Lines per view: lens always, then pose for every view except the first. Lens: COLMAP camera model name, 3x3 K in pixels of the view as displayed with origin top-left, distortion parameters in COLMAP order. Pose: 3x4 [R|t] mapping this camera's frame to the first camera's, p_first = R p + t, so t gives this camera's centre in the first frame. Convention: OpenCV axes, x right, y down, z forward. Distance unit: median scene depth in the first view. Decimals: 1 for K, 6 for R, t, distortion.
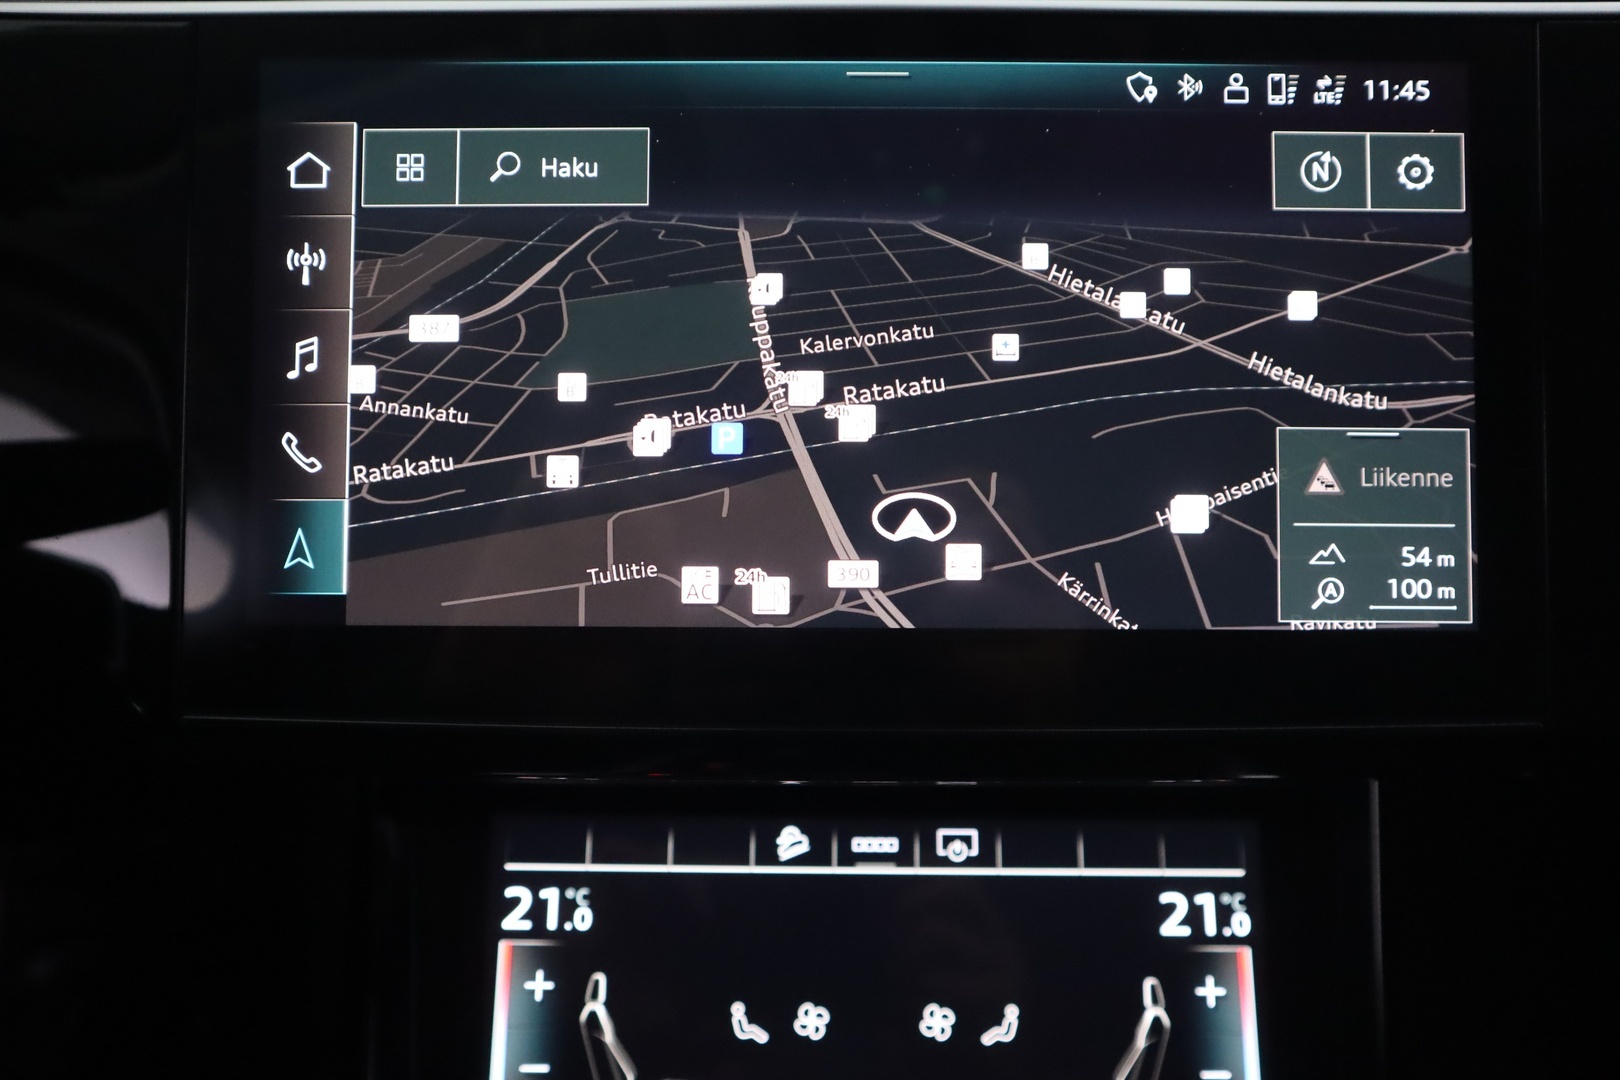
lens RADIAL K [[1386.4, 0, 817.5], [0, 1386.4, 528.5], [0, 0, 1]] dist [-0.079576, 0.135885]
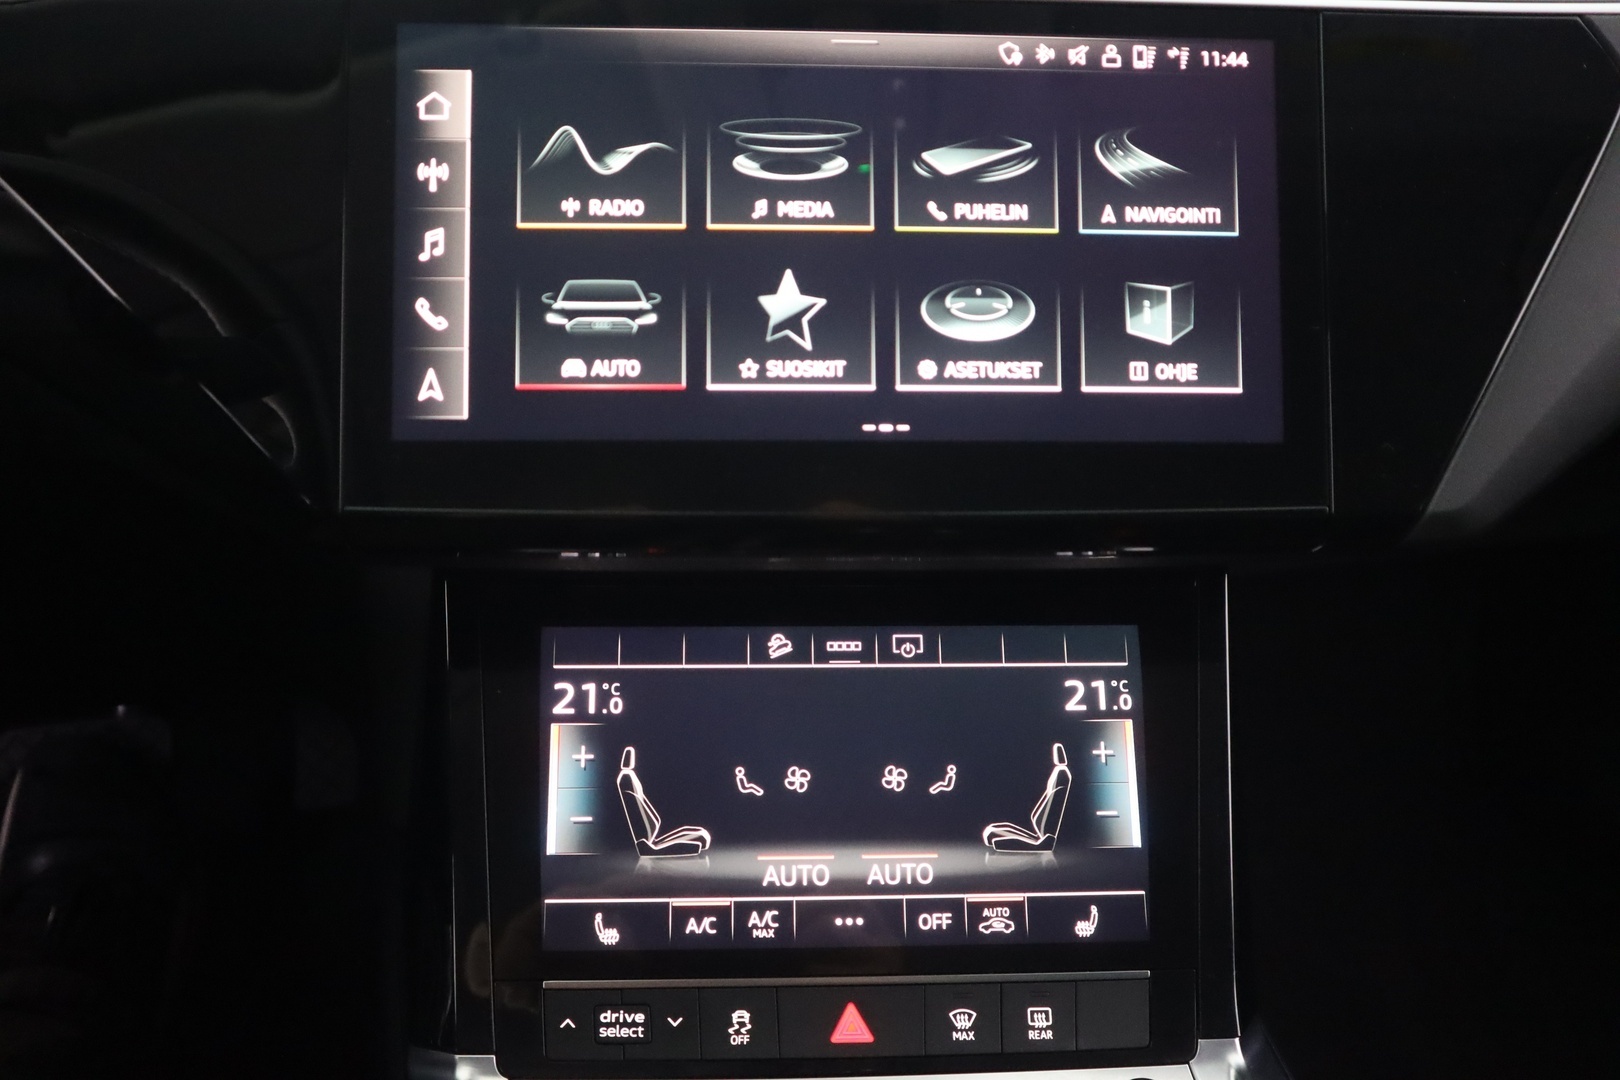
lens RADIAL K [[1386.4, 0, 817.5], [0, 1386.4, 528.5], [0, 0, 1]] dist [-0.079576, 0.135885]
pose [[0.997942, -0.005507, 0.063891, -0.066809], [0.005598, 0.999984, -0.001251, 0.125083], [-0.063883, 0.001606, 0.997956, -0.292556]]
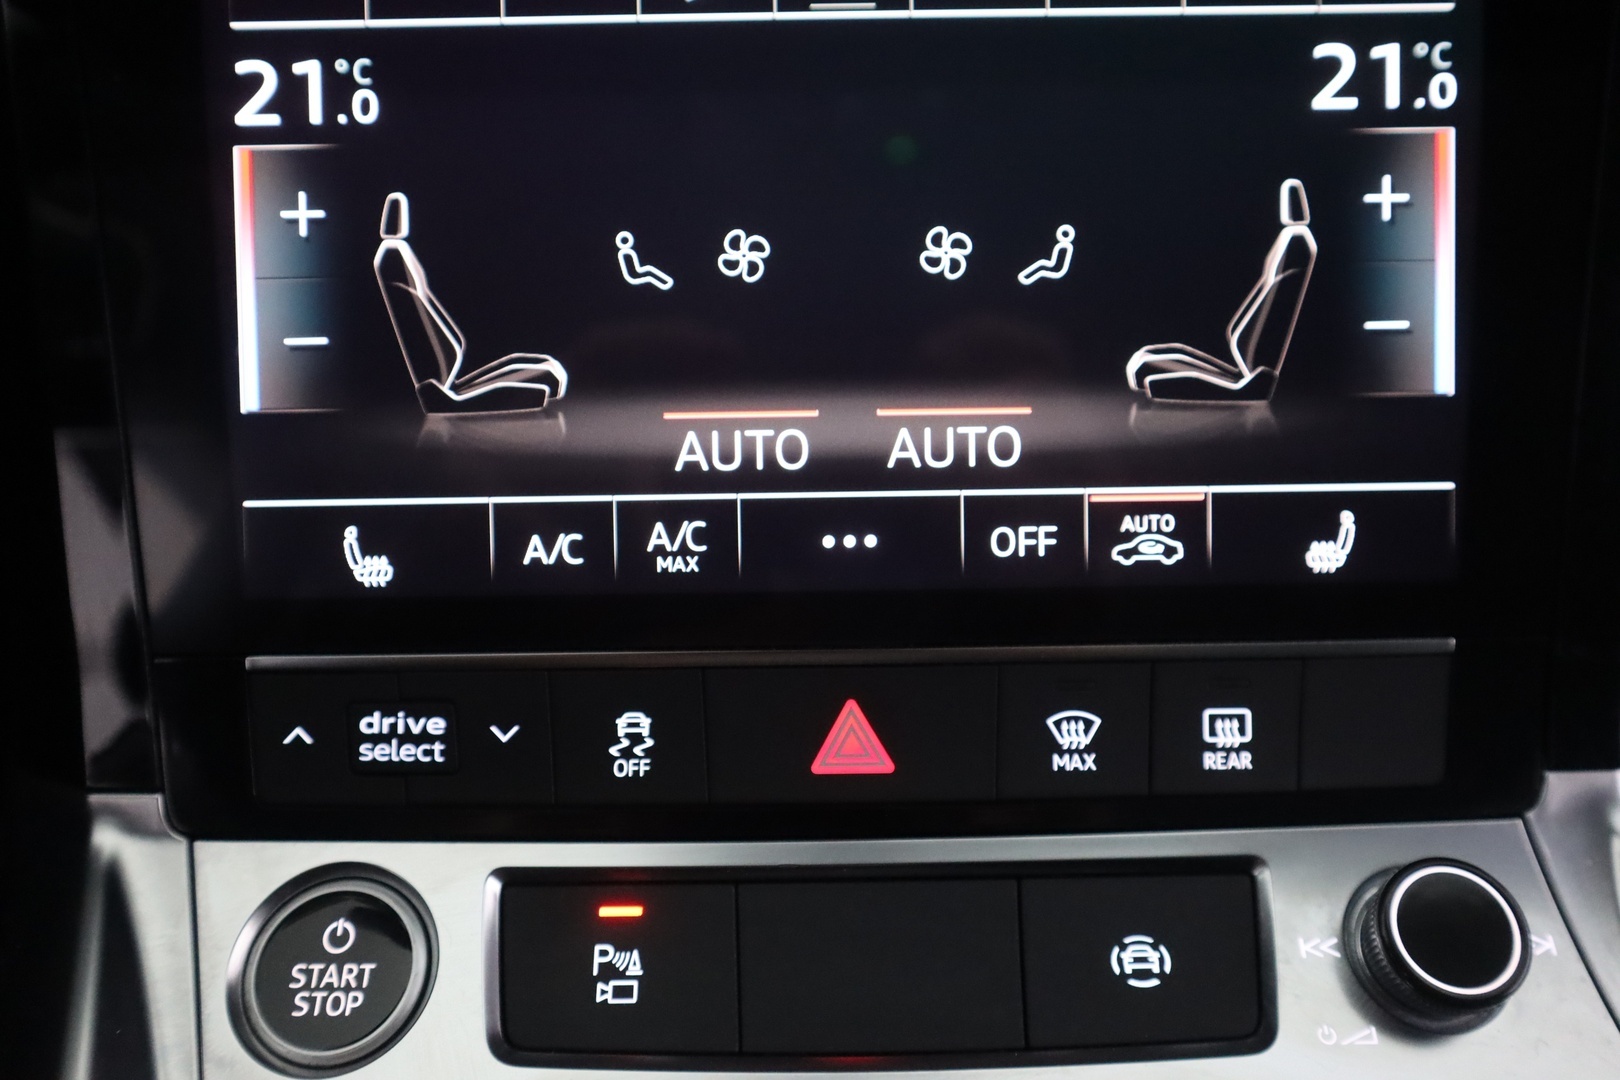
lens RADIAL K [[1386.4, 0, 817.5], [0, 1386.4, 528.5], [0, 0, 1]] dist [-0.079576, 0.135885]
pose [[0.999690, -0.023836, 0.007144, 0.021600], [0.020375, 0.948907, 0.314896, 0.278958], [-0.014285, -0.314653, 0.949099, 0.368004]]
